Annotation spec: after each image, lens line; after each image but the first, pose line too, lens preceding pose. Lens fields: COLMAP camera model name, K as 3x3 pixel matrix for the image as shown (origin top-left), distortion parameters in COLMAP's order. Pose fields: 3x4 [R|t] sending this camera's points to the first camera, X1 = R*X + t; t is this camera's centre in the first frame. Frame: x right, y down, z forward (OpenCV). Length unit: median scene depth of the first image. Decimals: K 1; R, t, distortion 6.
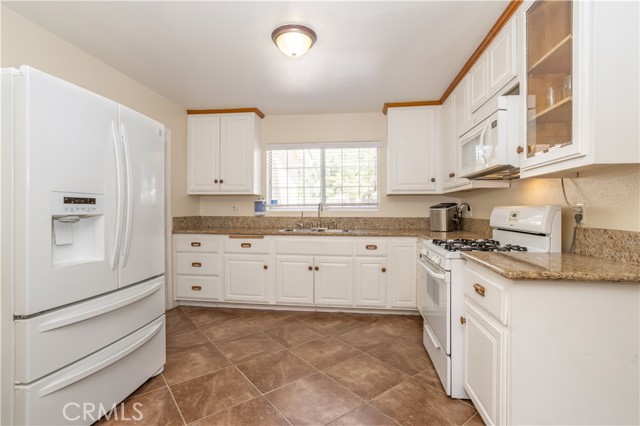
lens RADIAL K [[308.2, 0, 320.0], [0, 308.2, 209.6], [0, 0, 1]] dist [-0.016004, 0.000162]
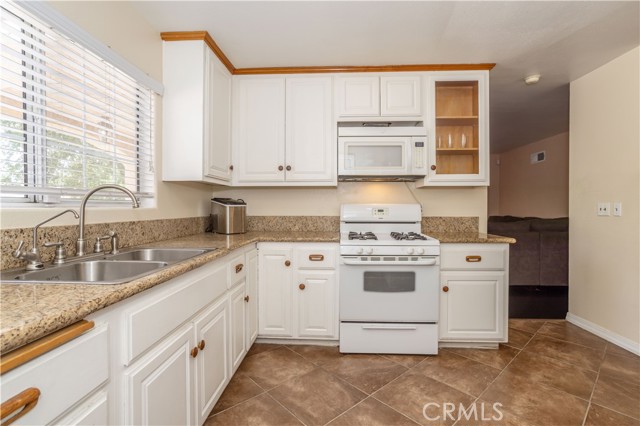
lens RADIAL K [[308.2, 0, 321.4], [0, 308.2, 208.5], [0, 0, 1]] dist [-0.016004, 0.000162]
pose [[-0.079614, -0.003359, 0.996820, -0.475587], [-0.001971, 0.999993, 0.003212, 0.003666], [-0.996824, -0.001709, -0.079620, 0.943841]]
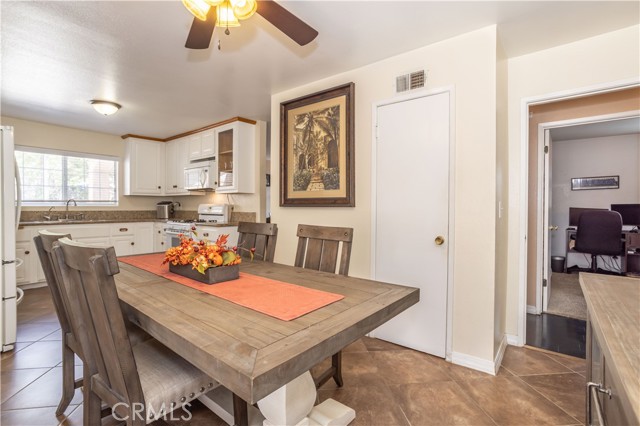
lens RADIAL K [[308.2, 0, 319.7], [0, 308.2, 210.4], [0, 0, 1]] dist [-0.016004, 0.000162]
pose [[0.531832, -0.005766, 0.846830, -0.645541], [-0.004624, 0.999942, 0.009712, 0.006973], [-0.846837, -0.009081, 0.531775, -0.679176]]
